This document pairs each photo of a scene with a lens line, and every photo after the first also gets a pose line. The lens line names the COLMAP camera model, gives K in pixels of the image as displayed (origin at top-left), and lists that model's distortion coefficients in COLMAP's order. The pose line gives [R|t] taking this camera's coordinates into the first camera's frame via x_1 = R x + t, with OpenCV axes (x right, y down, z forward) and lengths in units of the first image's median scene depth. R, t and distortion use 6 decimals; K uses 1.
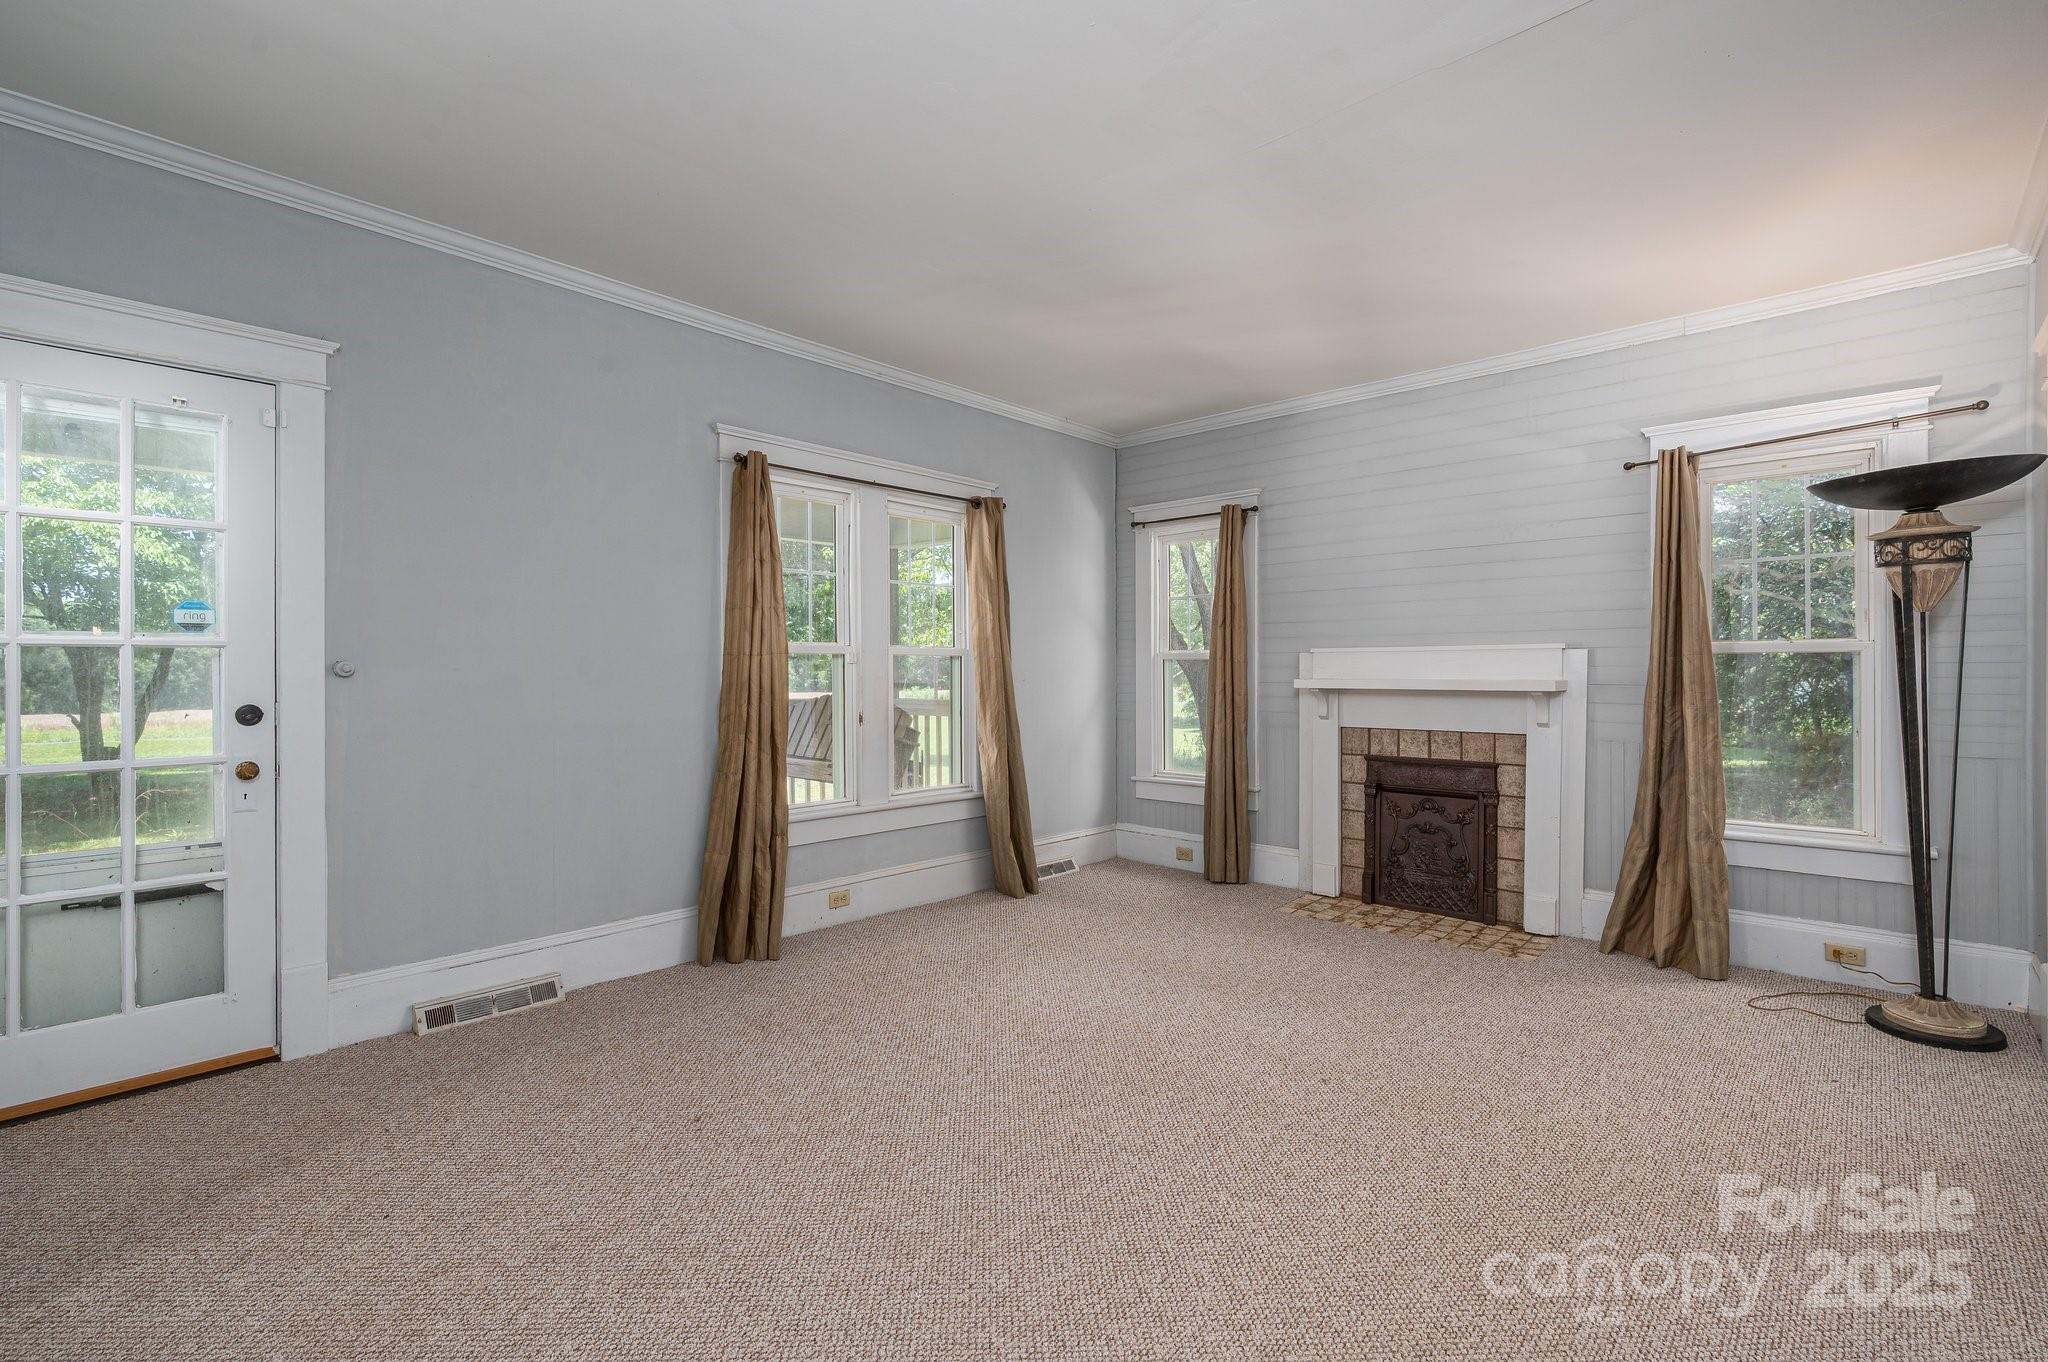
lens RADIAL K [[904.4, 0, 1024.2], [0, 904.4, 671.8], [0, 0, 1]] dist [-0.000931, -0.000181]
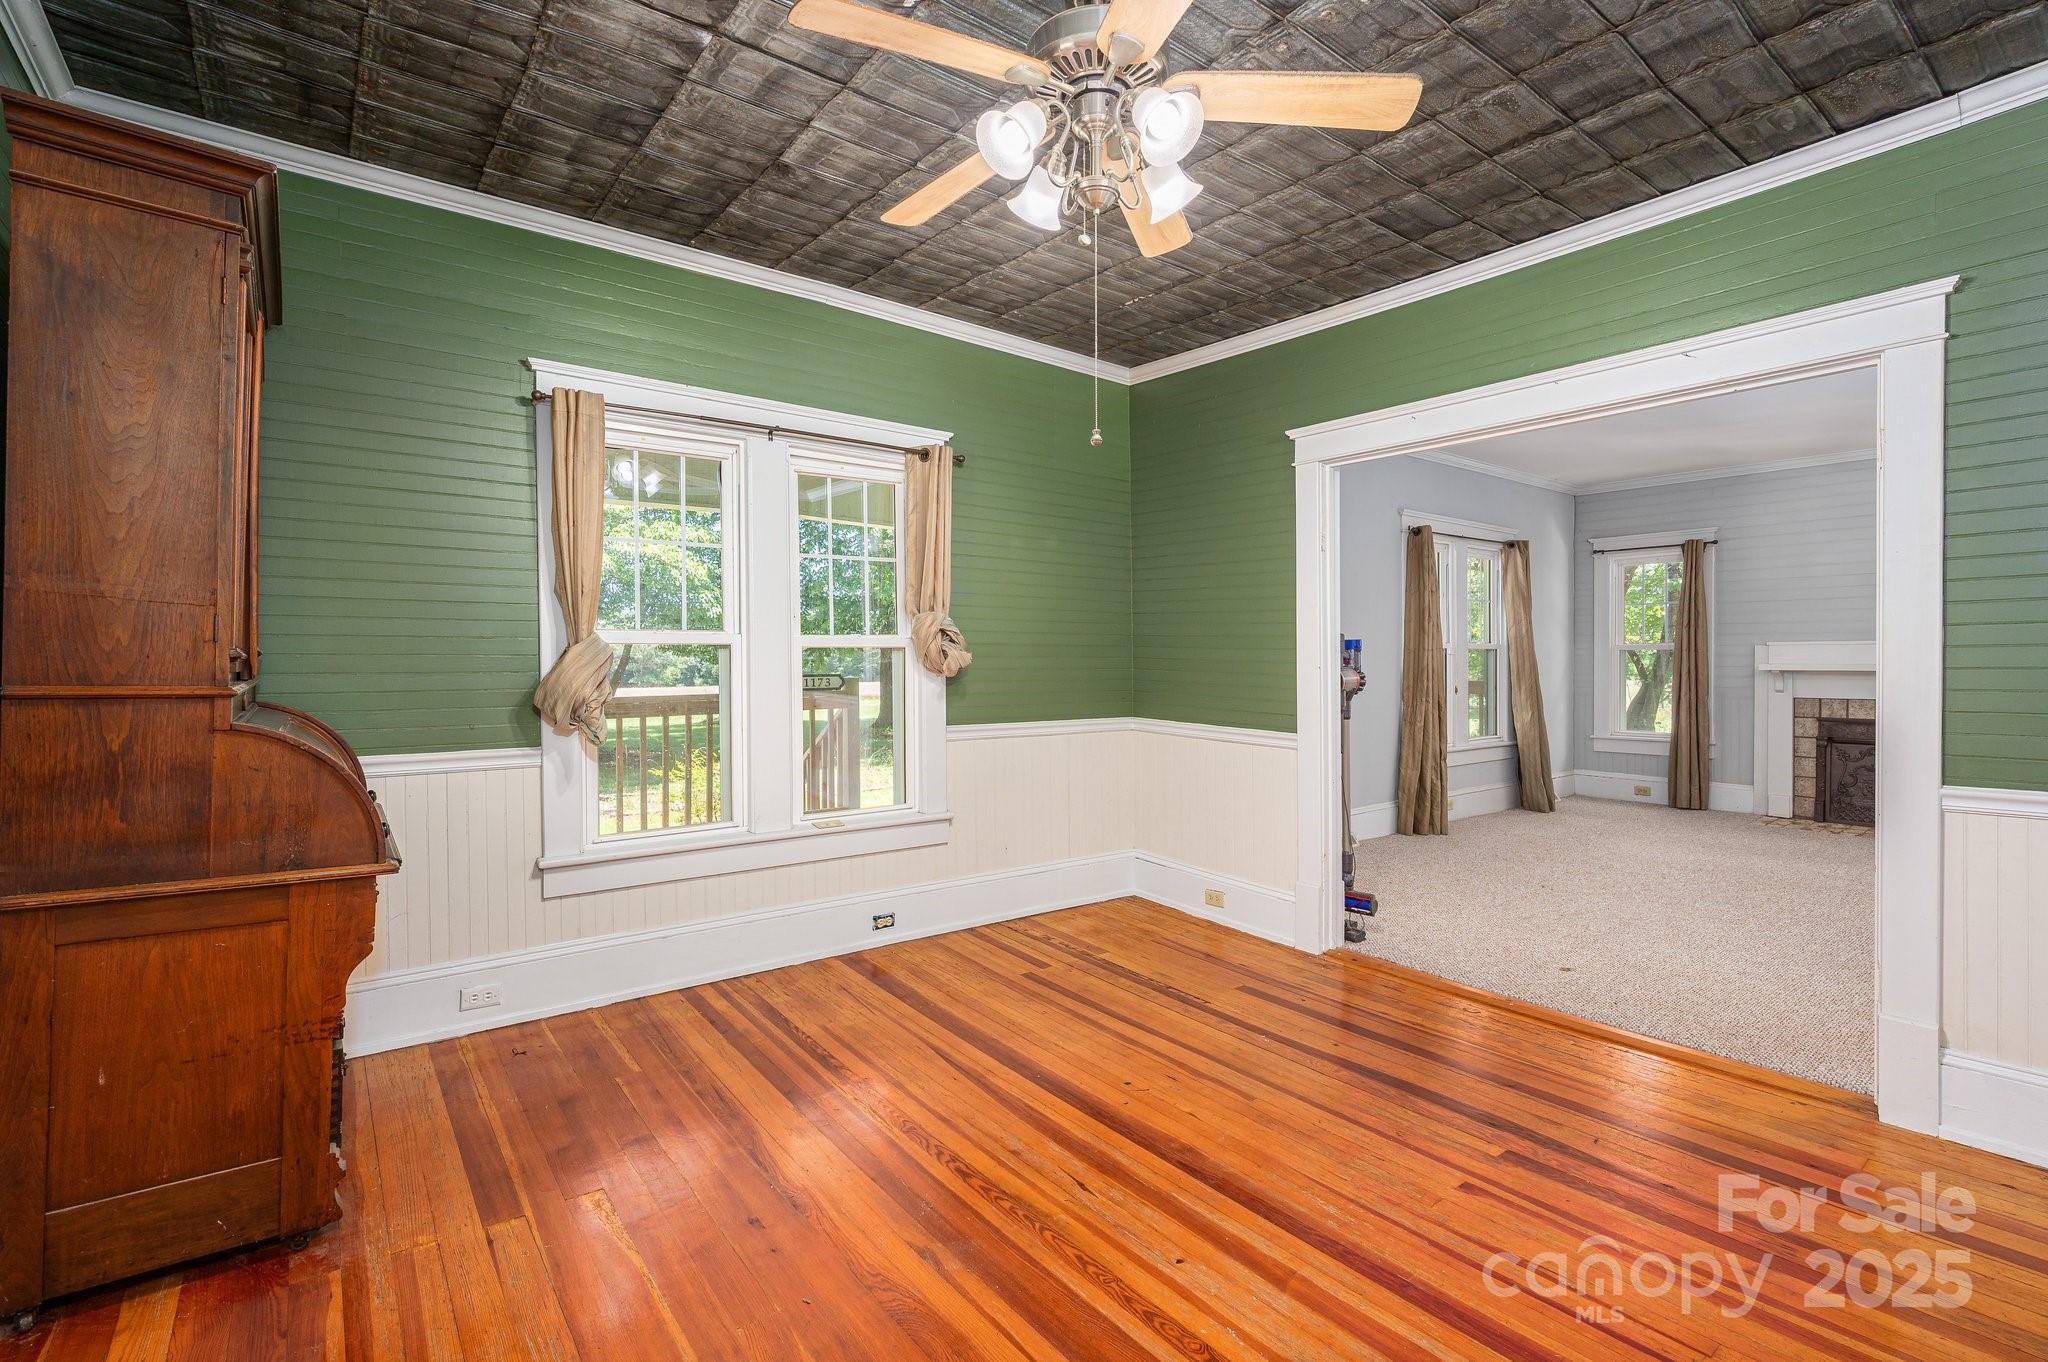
lens RADIAL K [[904.4, 0, 1006.3], [0, 904.4, 666.3], [0, 0, 1]] dist [-0.000931, -0.000181]
pose [[0.985150, -0.001960, -0.171686, -0.590796], [0.003569, 0.999953, 0.009063, -0.004927], [0.171660, -0.009541, 0.985110, -0.571212]]
